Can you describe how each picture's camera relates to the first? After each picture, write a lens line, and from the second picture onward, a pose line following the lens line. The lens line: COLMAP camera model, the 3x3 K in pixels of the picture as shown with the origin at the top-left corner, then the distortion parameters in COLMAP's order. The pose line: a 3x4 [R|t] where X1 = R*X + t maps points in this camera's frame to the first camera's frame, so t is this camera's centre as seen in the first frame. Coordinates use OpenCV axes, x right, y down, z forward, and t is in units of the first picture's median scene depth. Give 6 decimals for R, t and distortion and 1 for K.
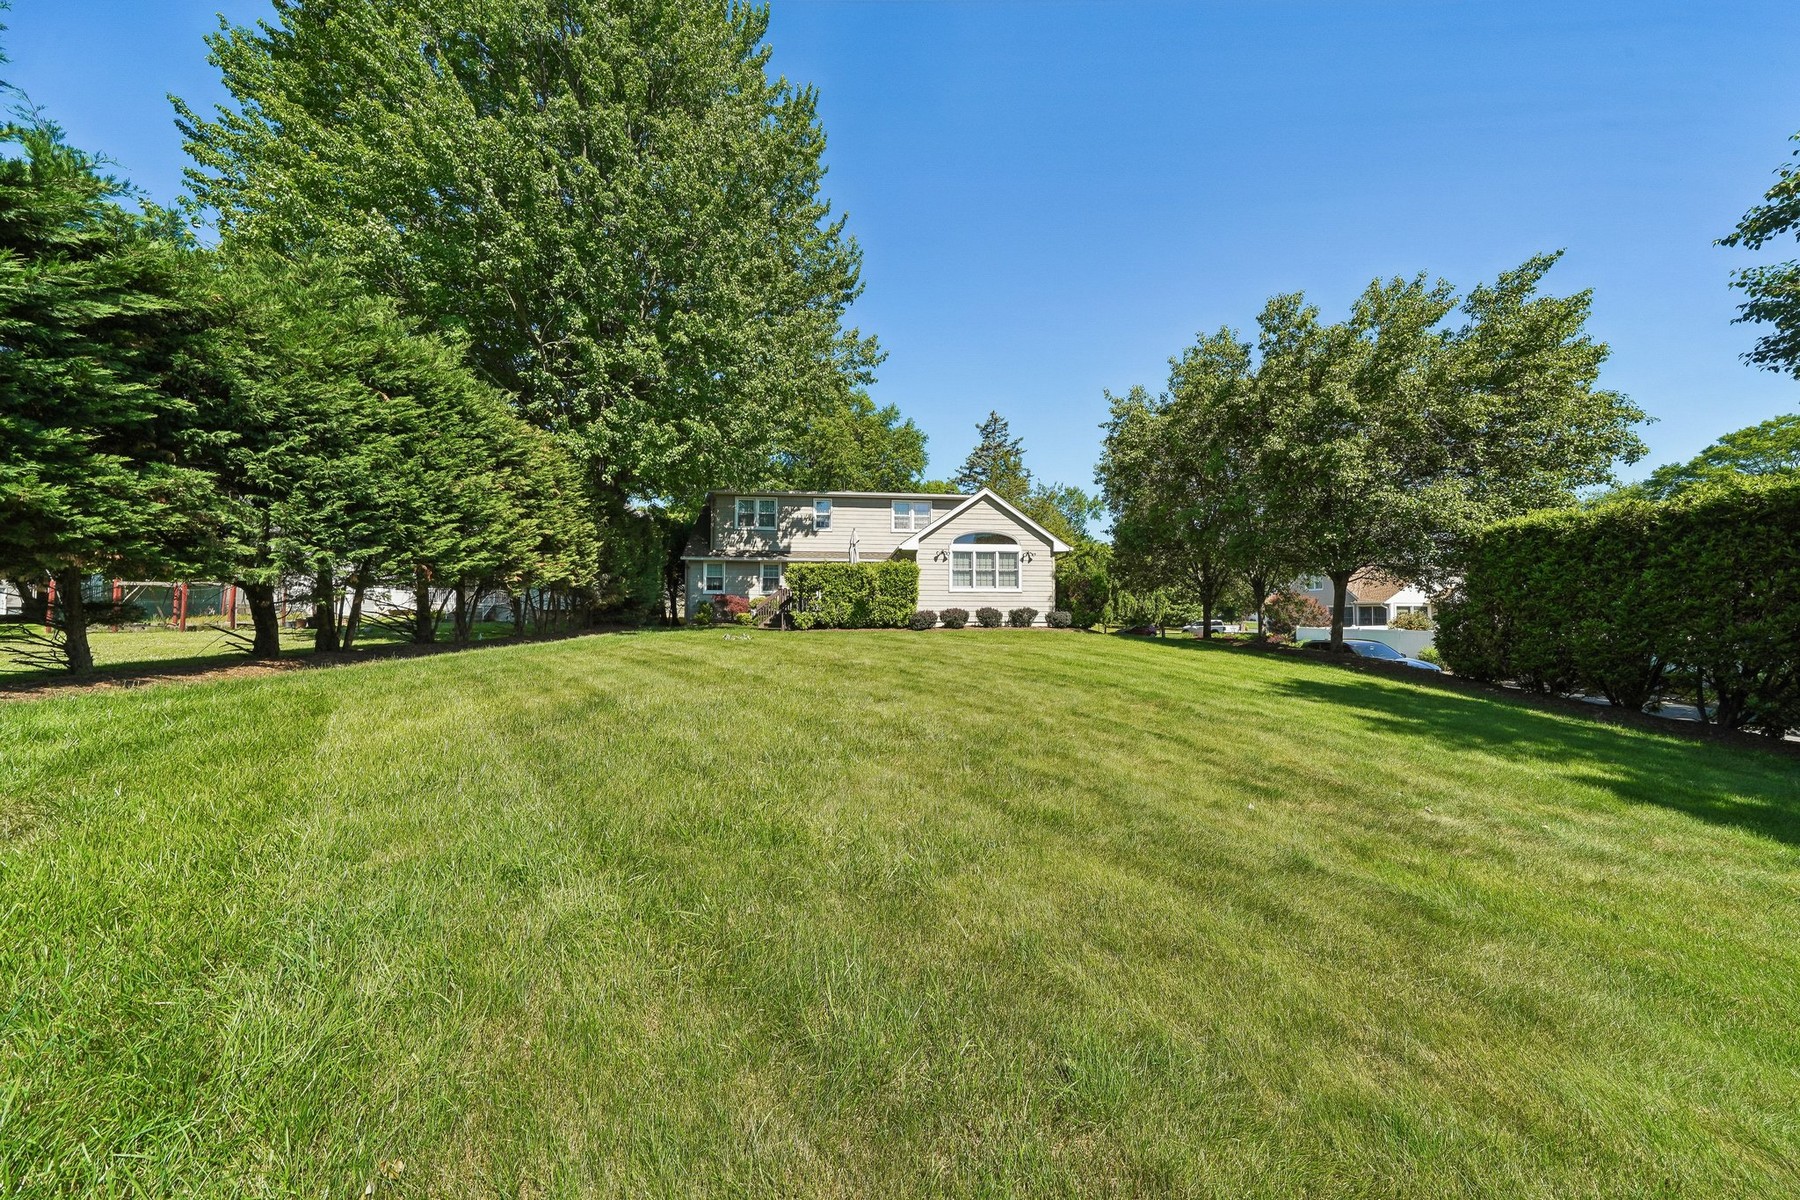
lens RADIAL K [[622.6, 0, 899.8], [0, 622.6, 599.5], [0, 0, 1]] dist [-0.000341, -0.000001]
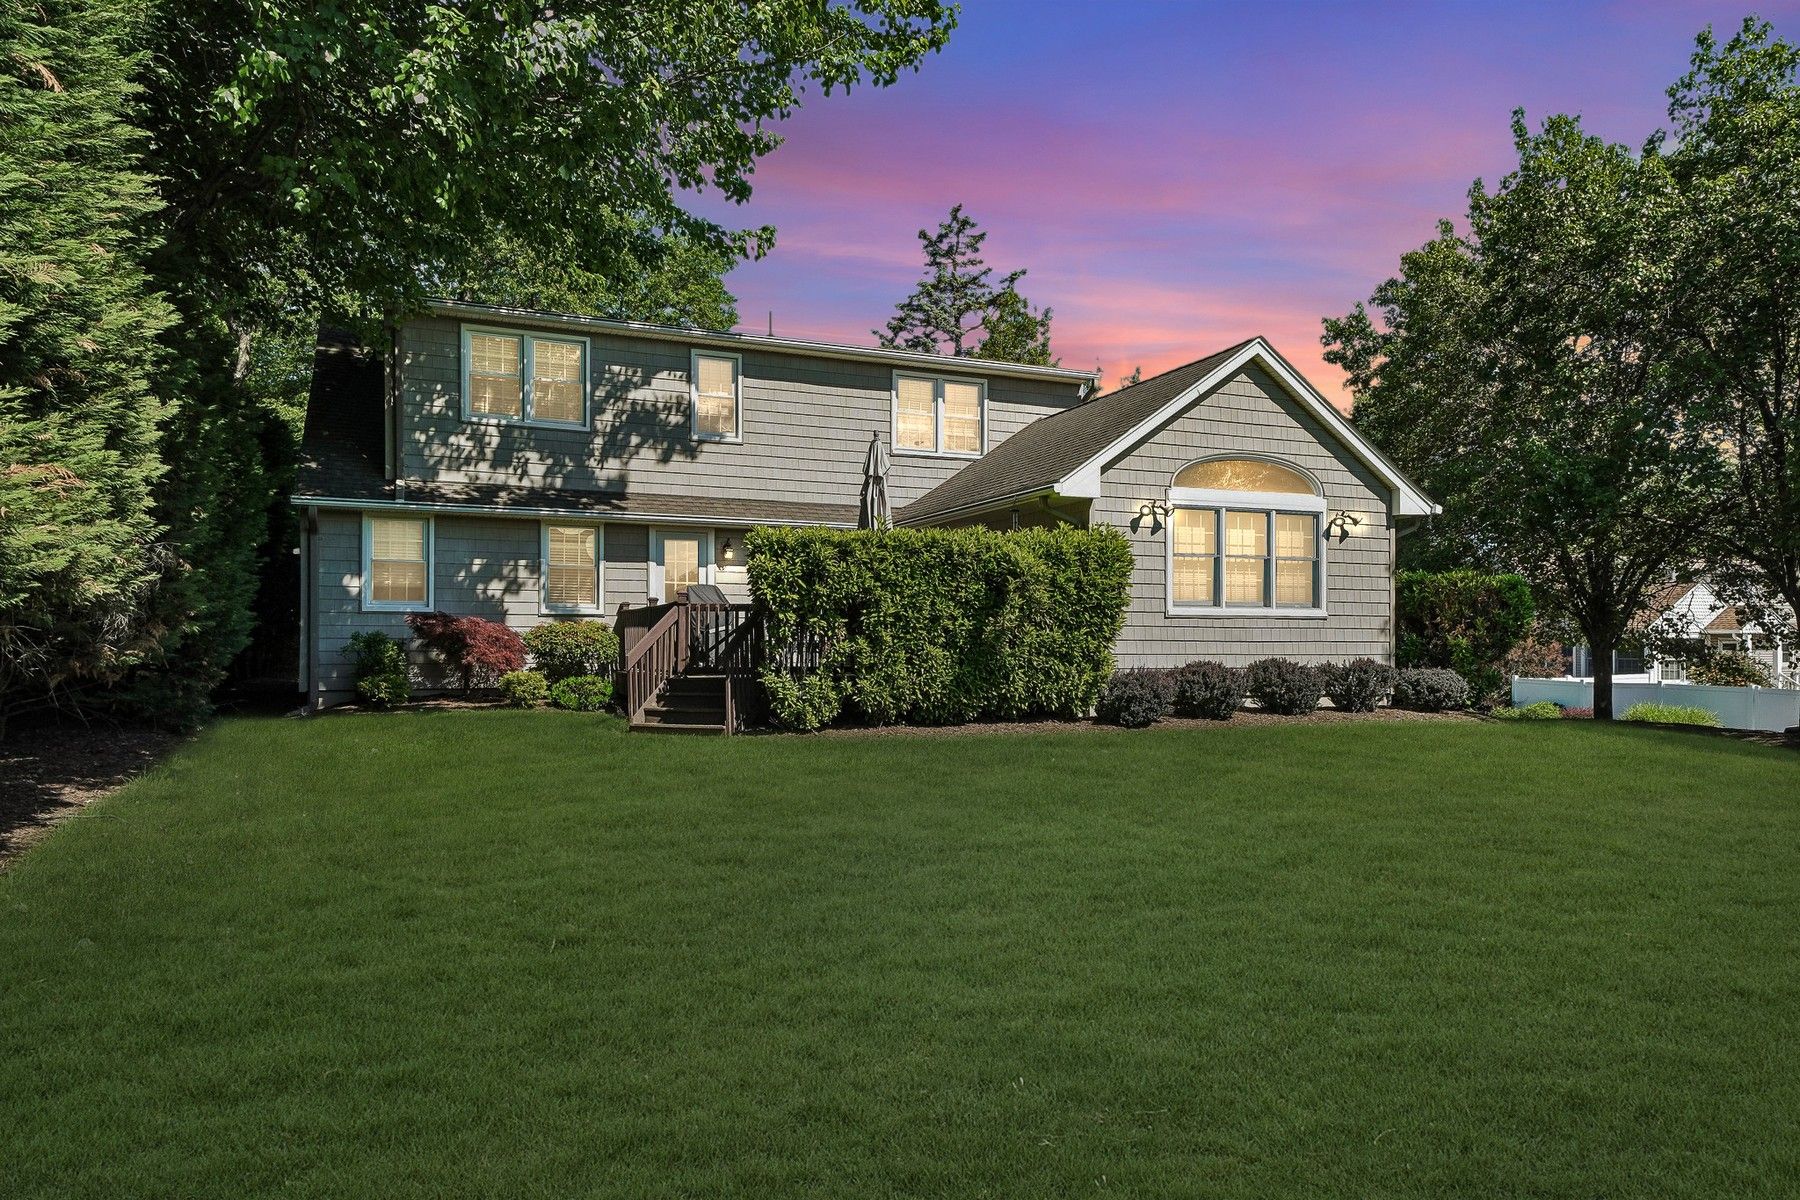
lens RADIAL K [[1189.7, 0, 900.1], [0, 1189.7, 606.1], [0, 0, 1]] dist [0.010569, 0.000589]
pose [[0.957799, 0.008255, 0.287319, -0.269136], [-0.007197, 0.999963, -0.004736, -0.013211], [-0.287347, 0.002469, 0.957823, 0.366763]]
